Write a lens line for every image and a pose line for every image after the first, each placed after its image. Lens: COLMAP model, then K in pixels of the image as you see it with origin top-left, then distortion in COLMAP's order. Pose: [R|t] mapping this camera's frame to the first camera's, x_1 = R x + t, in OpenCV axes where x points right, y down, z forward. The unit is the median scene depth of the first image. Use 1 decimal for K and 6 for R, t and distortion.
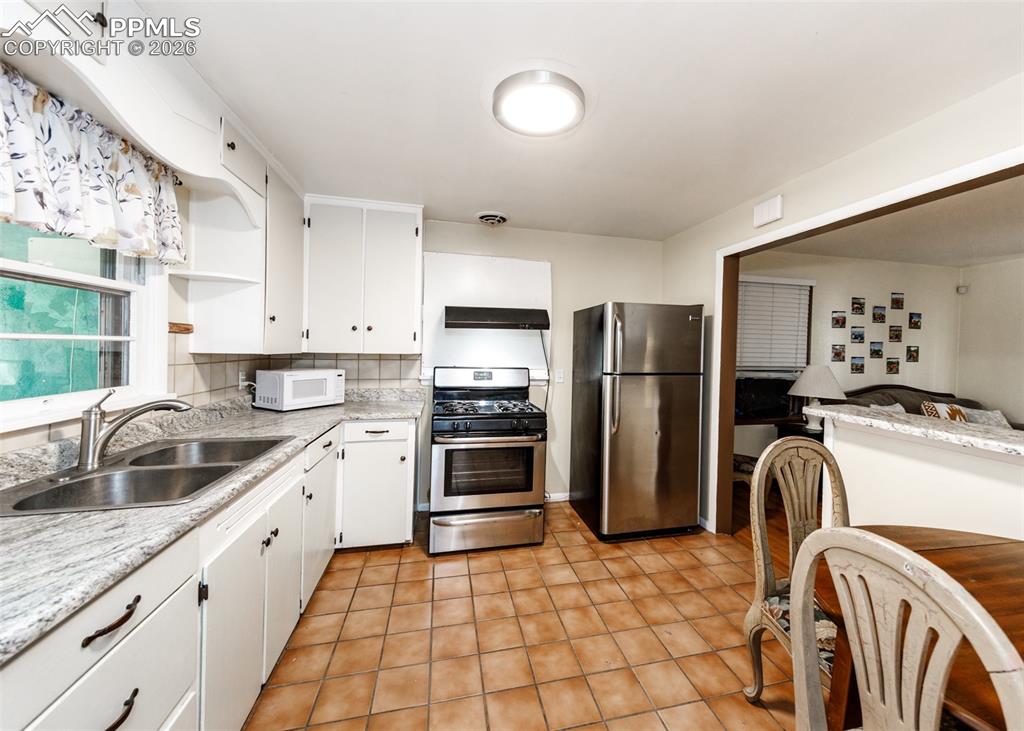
lens RADIAL K [[391.8, 0, 539.9], [0, 391.8, 354.0], [0, 0, 1]] dist [-0.000603, -0.000058]
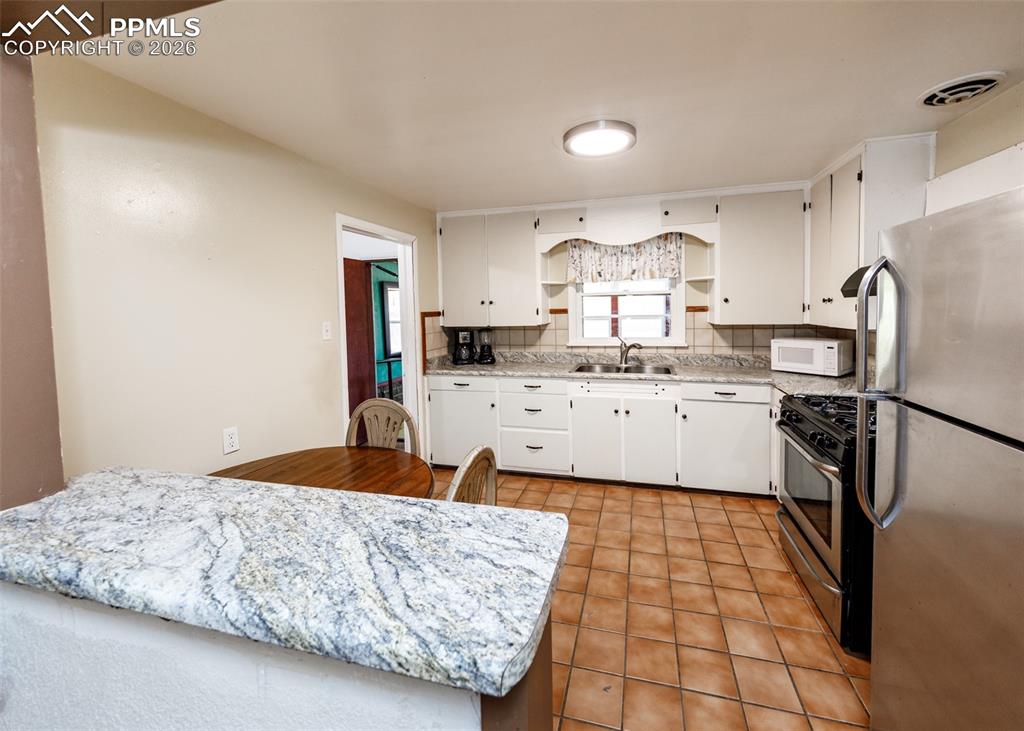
lens RADIAL K [[390.8, 0, 548.6], [0, 390.8, 322.5], [0, 0, 1]] dist [0.000161, 0.000001]
pose [[-0.439250, 0.027317, -0.897950, 0.813851], [-0.001185, 0.999519, 0.030987, -0.046130], [0.898364, 0.014675, -0.439006, 0.931031]]
